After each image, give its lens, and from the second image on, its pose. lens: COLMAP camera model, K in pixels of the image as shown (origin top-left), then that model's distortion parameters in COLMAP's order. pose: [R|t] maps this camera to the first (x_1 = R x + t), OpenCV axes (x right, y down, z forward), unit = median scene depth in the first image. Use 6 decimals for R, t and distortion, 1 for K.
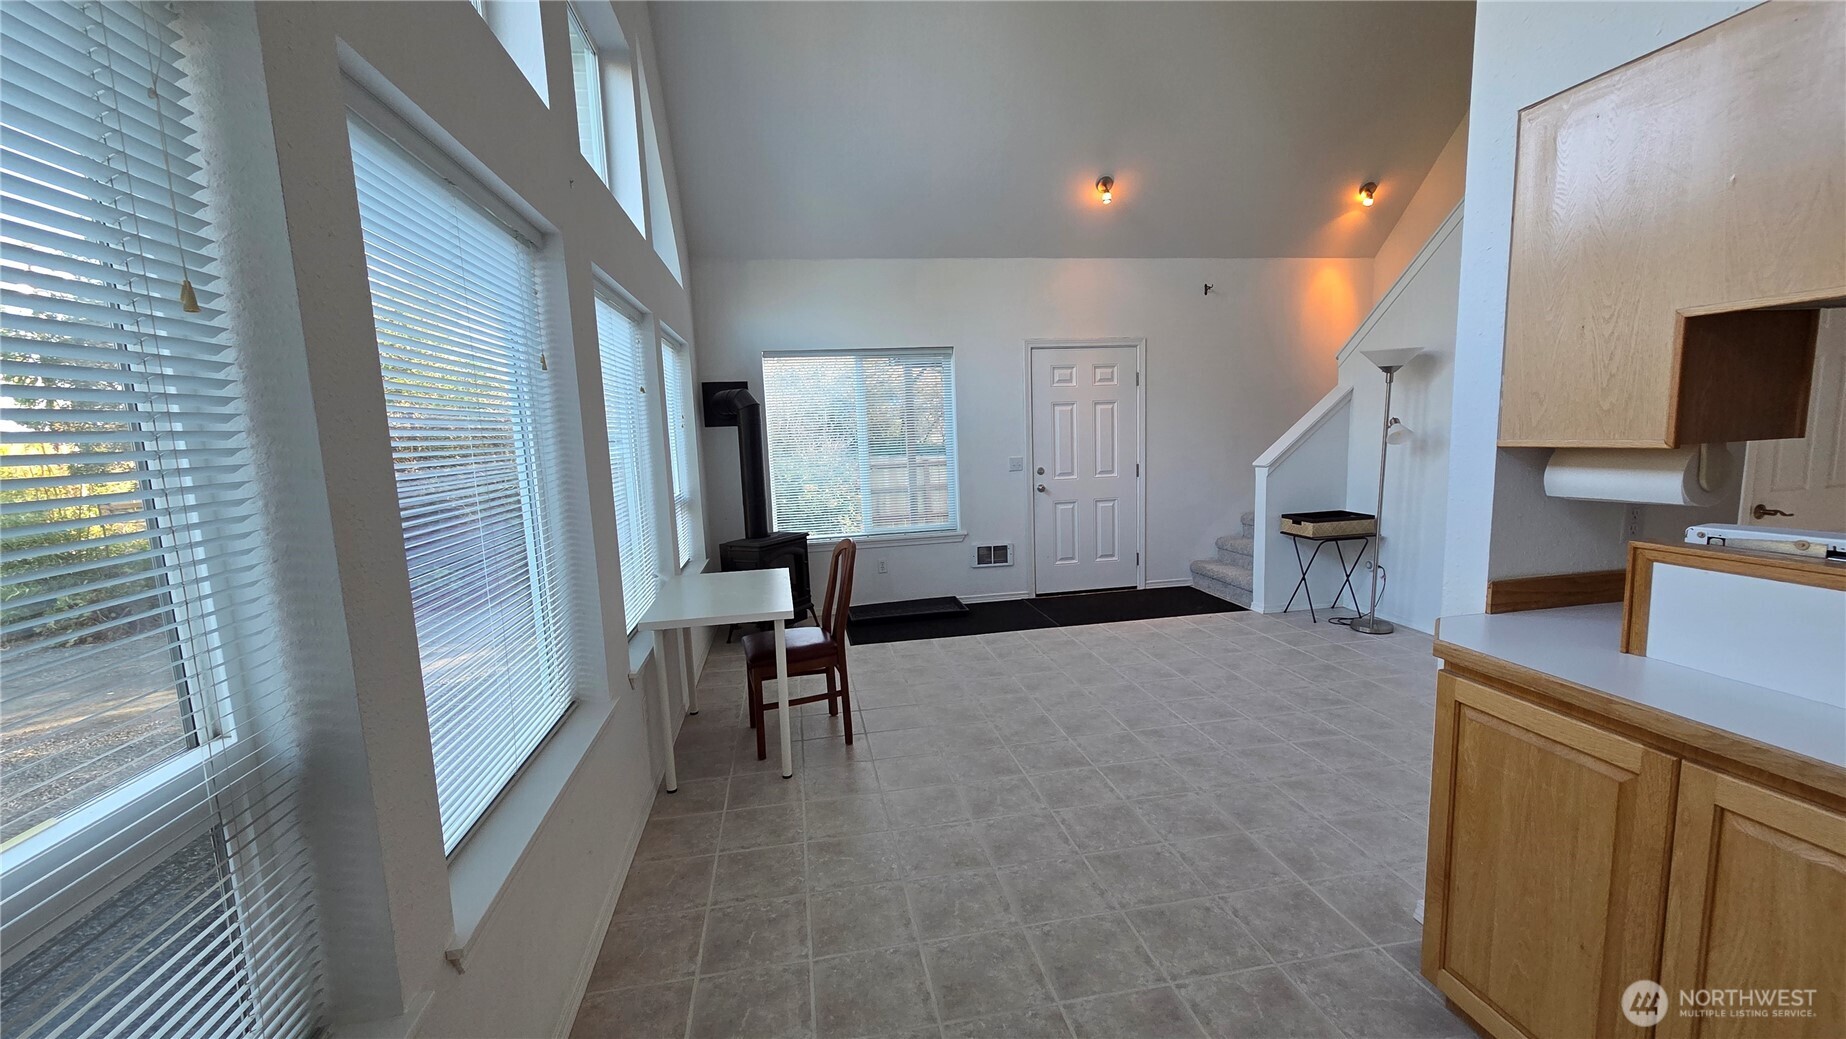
lens RADIAL K [[752.3, 0, 926.7], [0, 752.3, 529.3], [0, 0, 1]] dist [0.005384, -0.000846]
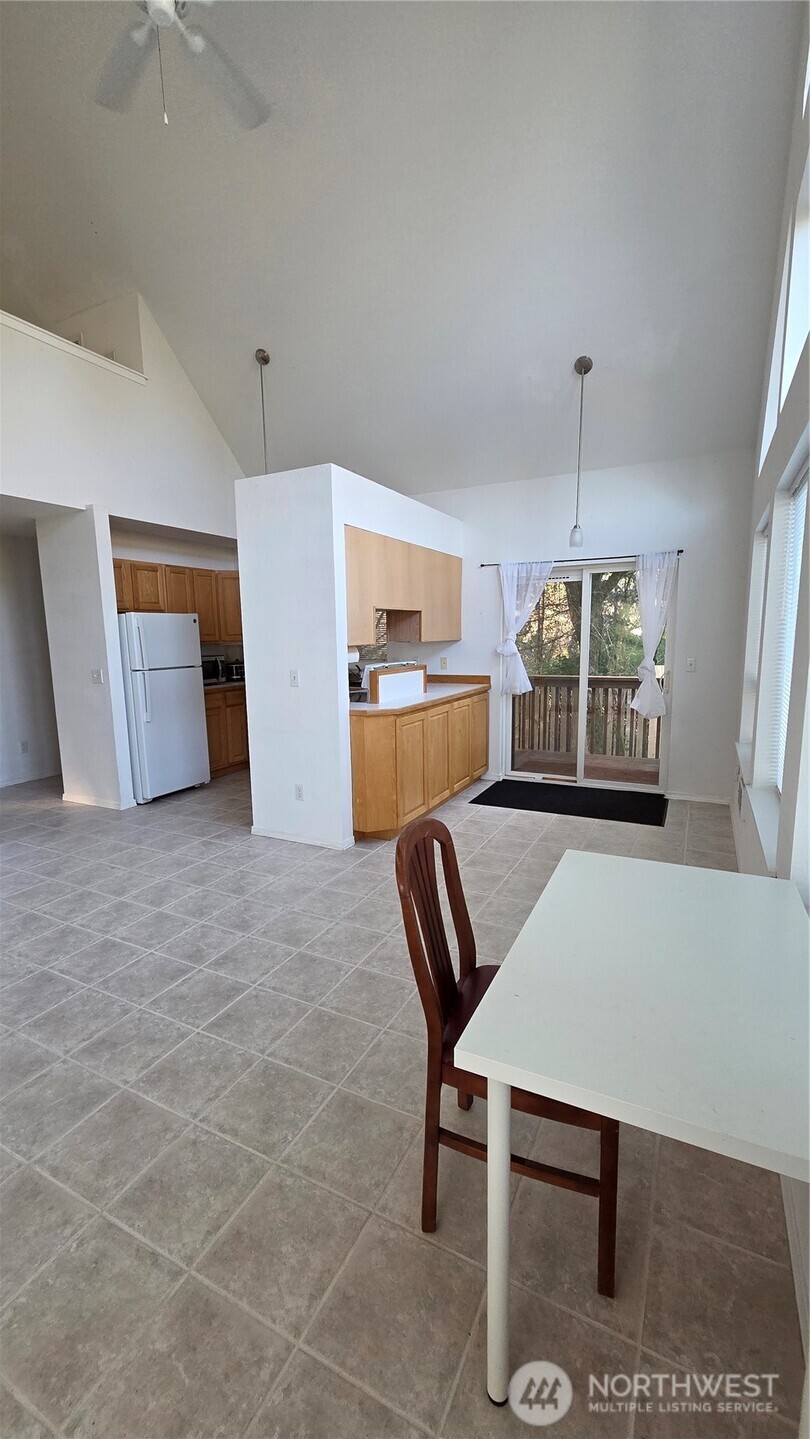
lens RADIAL K [[586.4, 0, 397.6], [0, 586.4, 722.8], [0, 0, 1]] dist [0.005384, -0.000846]
pose [[-0.788822, -0.040254, 0.613301, -0.428709], [0.128157, 0.965147, 0.228181, -0.189754], [-0.601111, 0.258594, -0.756171, 1.616176]]
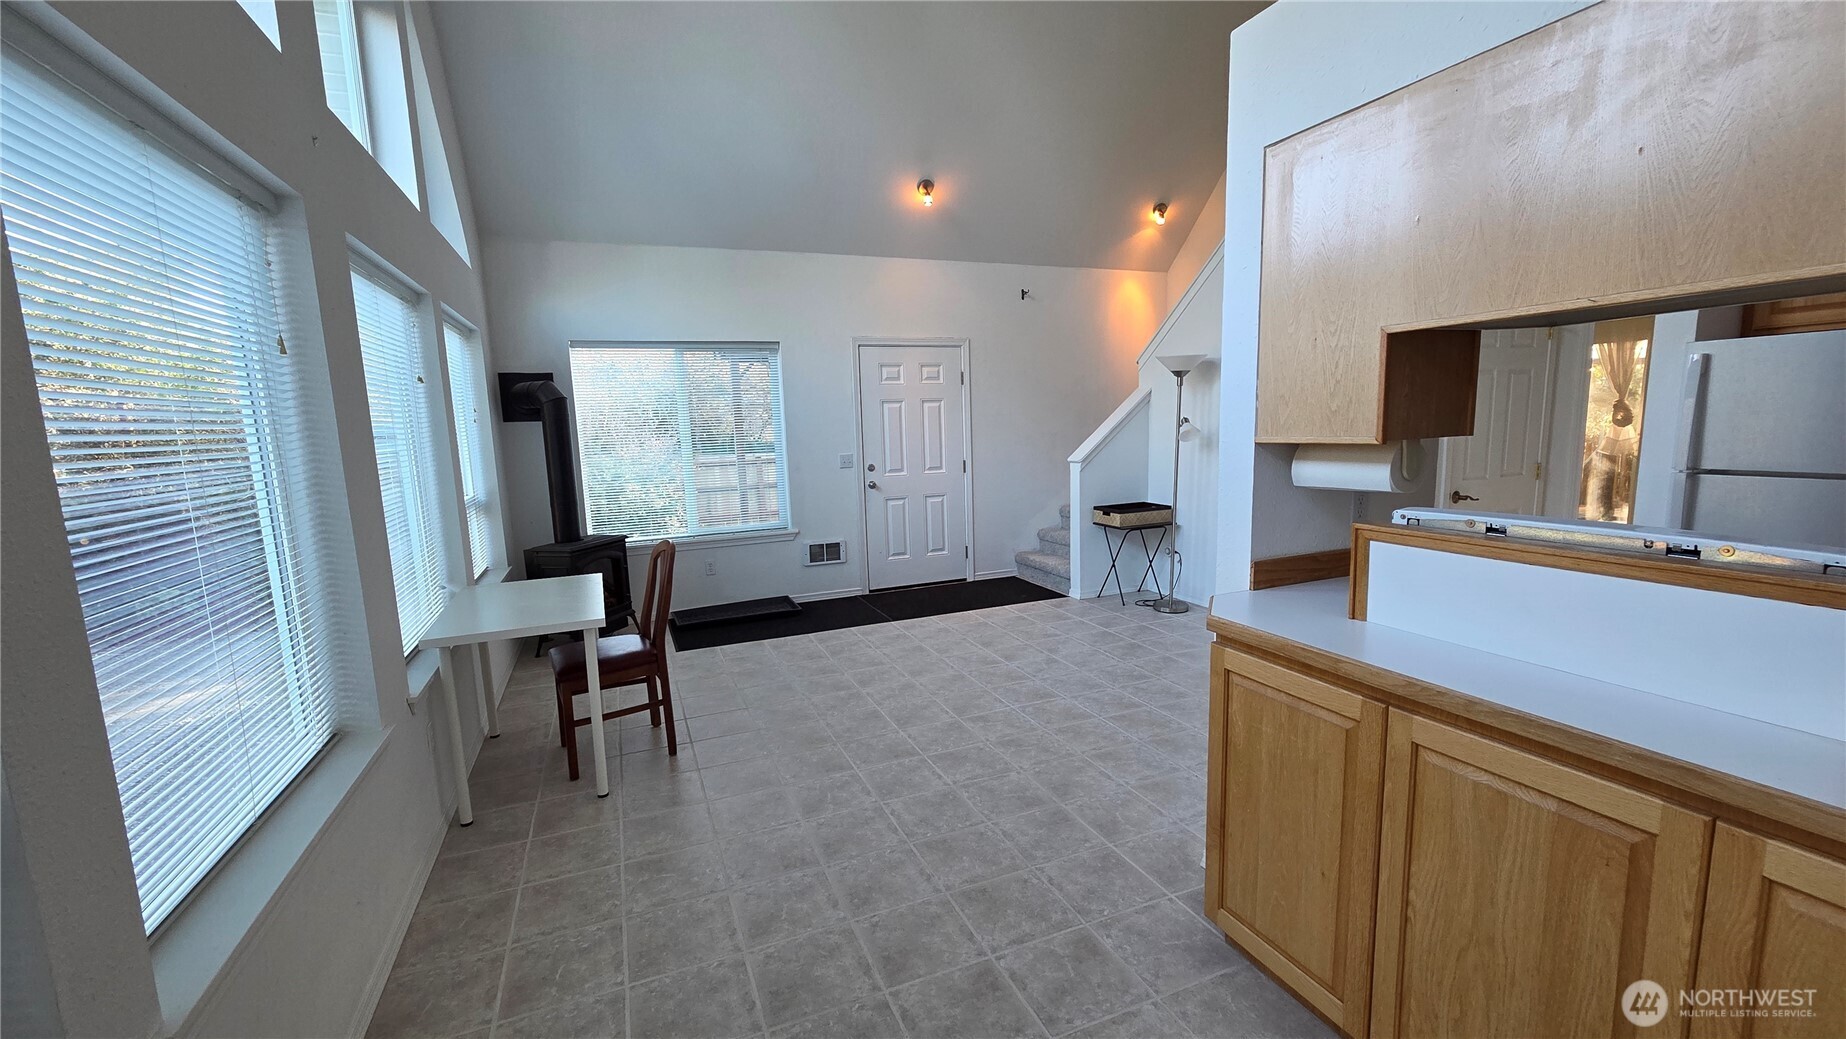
lens RADIAL K [[752.3, 0, 926.1], [0, 752.3, 529.6], [0, 0, 1]] dist [0.005384, -0.000846]
pose [[0.977290, -0.024237, 0.210514, 0.019914], [0.023462, 0.999706, 0.006177, 0.001356], [-0.210602, -0.001098, 0.977571, -0.001725]]
